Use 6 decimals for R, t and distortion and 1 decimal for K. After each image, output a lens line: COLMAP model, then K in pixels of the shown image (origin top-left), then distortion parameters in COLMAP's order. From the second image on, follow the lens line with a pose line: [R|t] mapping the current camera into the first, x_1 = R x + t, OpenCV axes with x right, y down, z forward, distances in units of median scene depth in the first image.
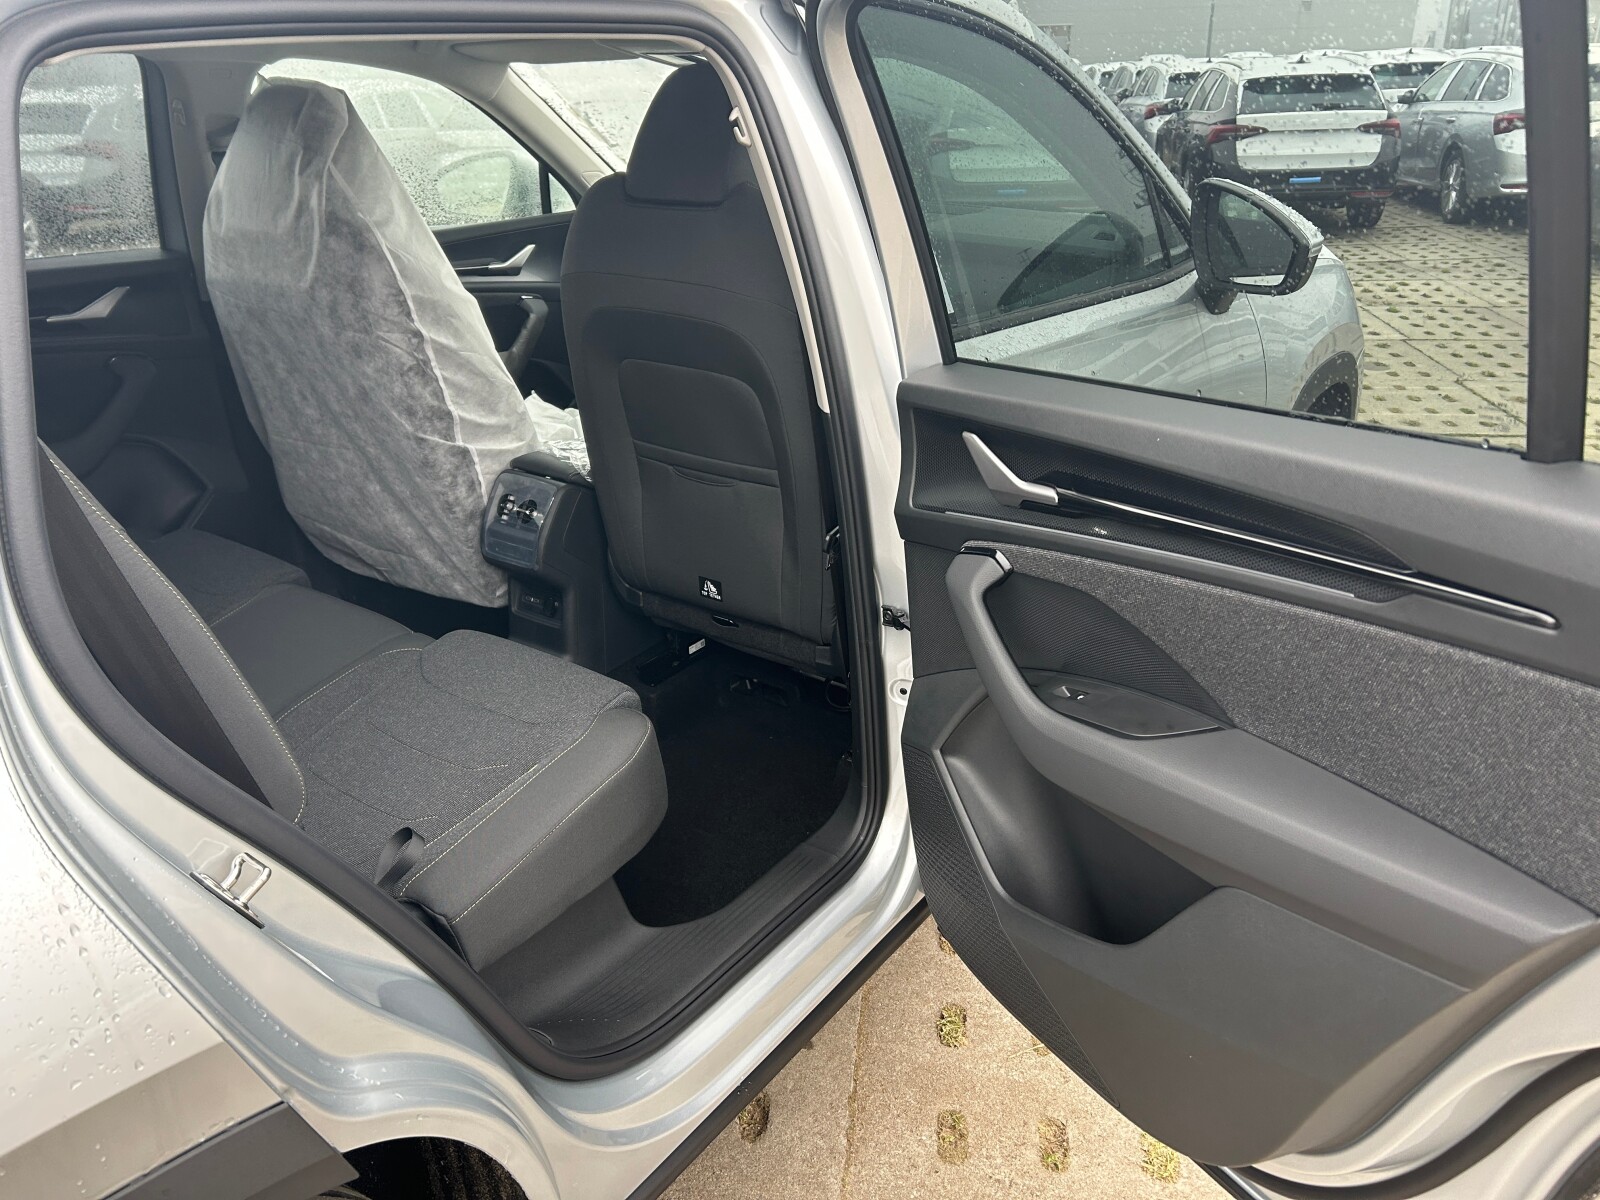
lens RADIAL K [[1244.9, 0, 810.9], [0, 1244.9, 619.4], [0, 0, 1]] dist [0.042626, -0.032582]
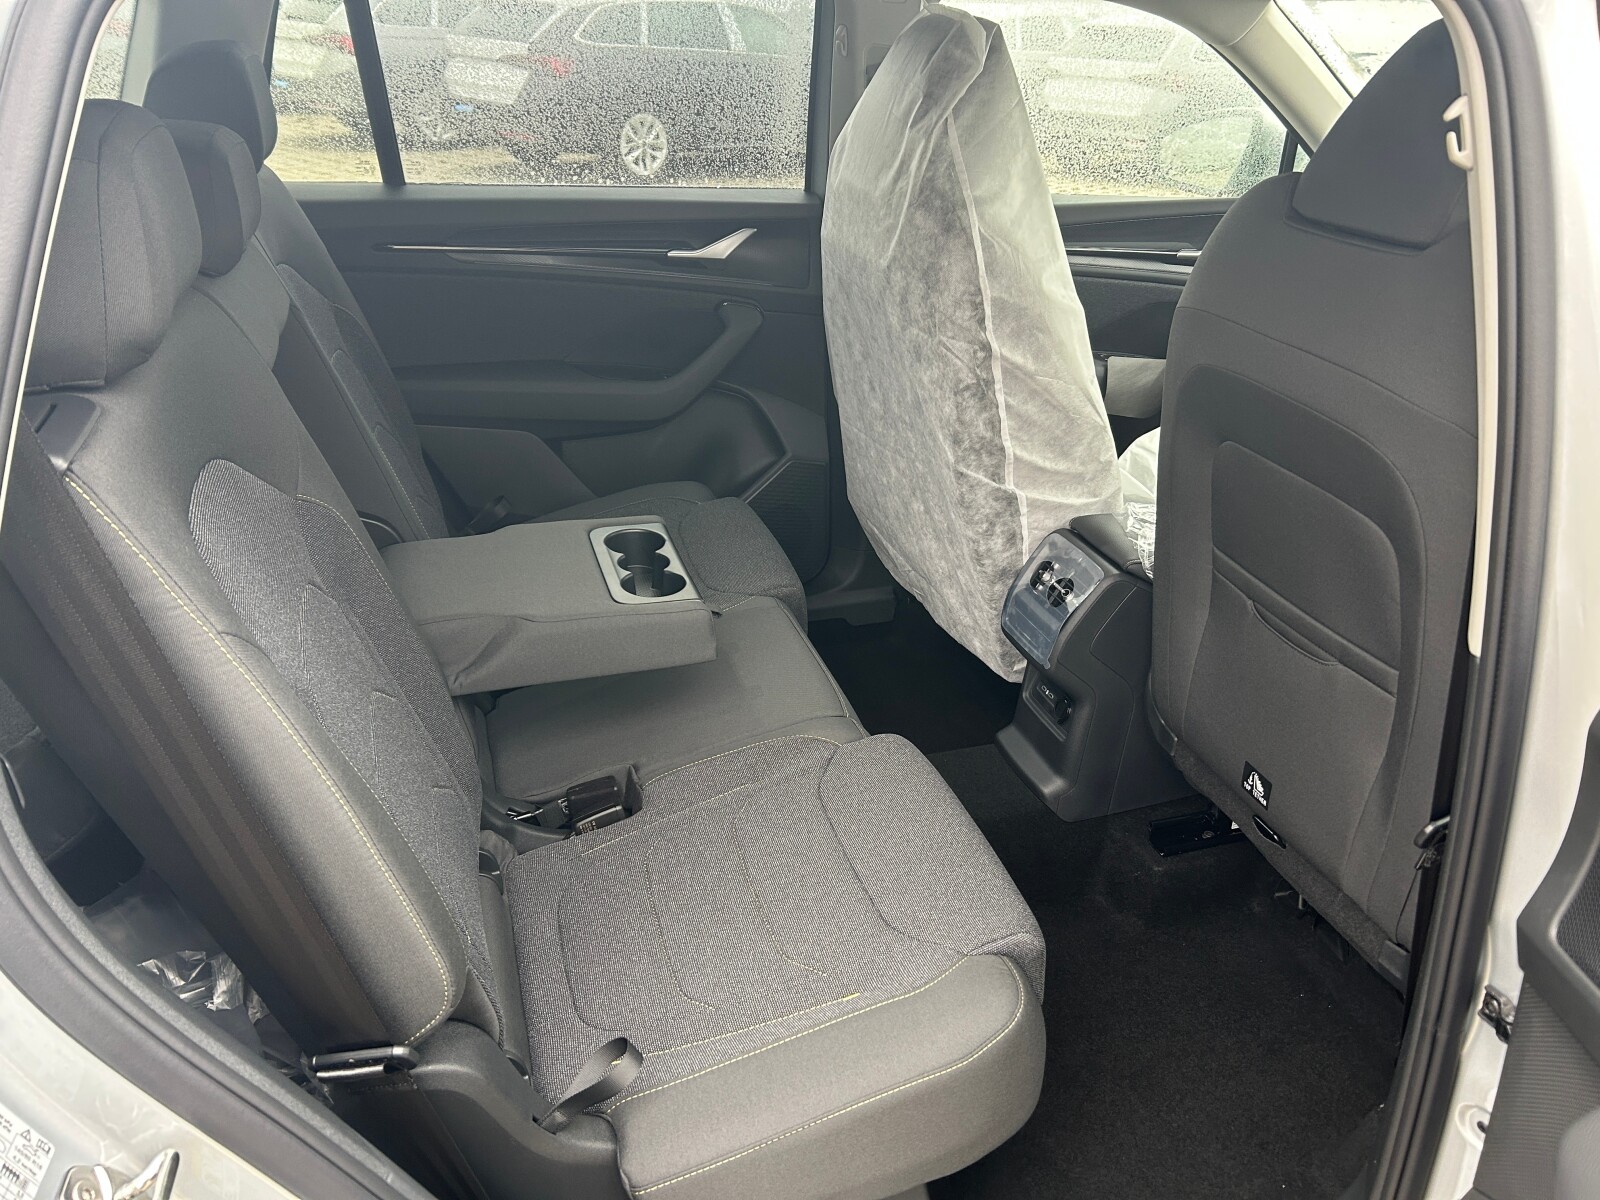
lens RADIAL K [[1218.0, 0, 816.6], [0, 1218.0, 630.2], [0, 0, 1]] dist [0.074707, -0.092588]
pose [[0.812758, 0.306145, -0.495680, 0.033047], [-0.277245, 0.951535, 0.133101, -0.126451], [0.512406, 0.029246, 0.858245, 0.280397]]
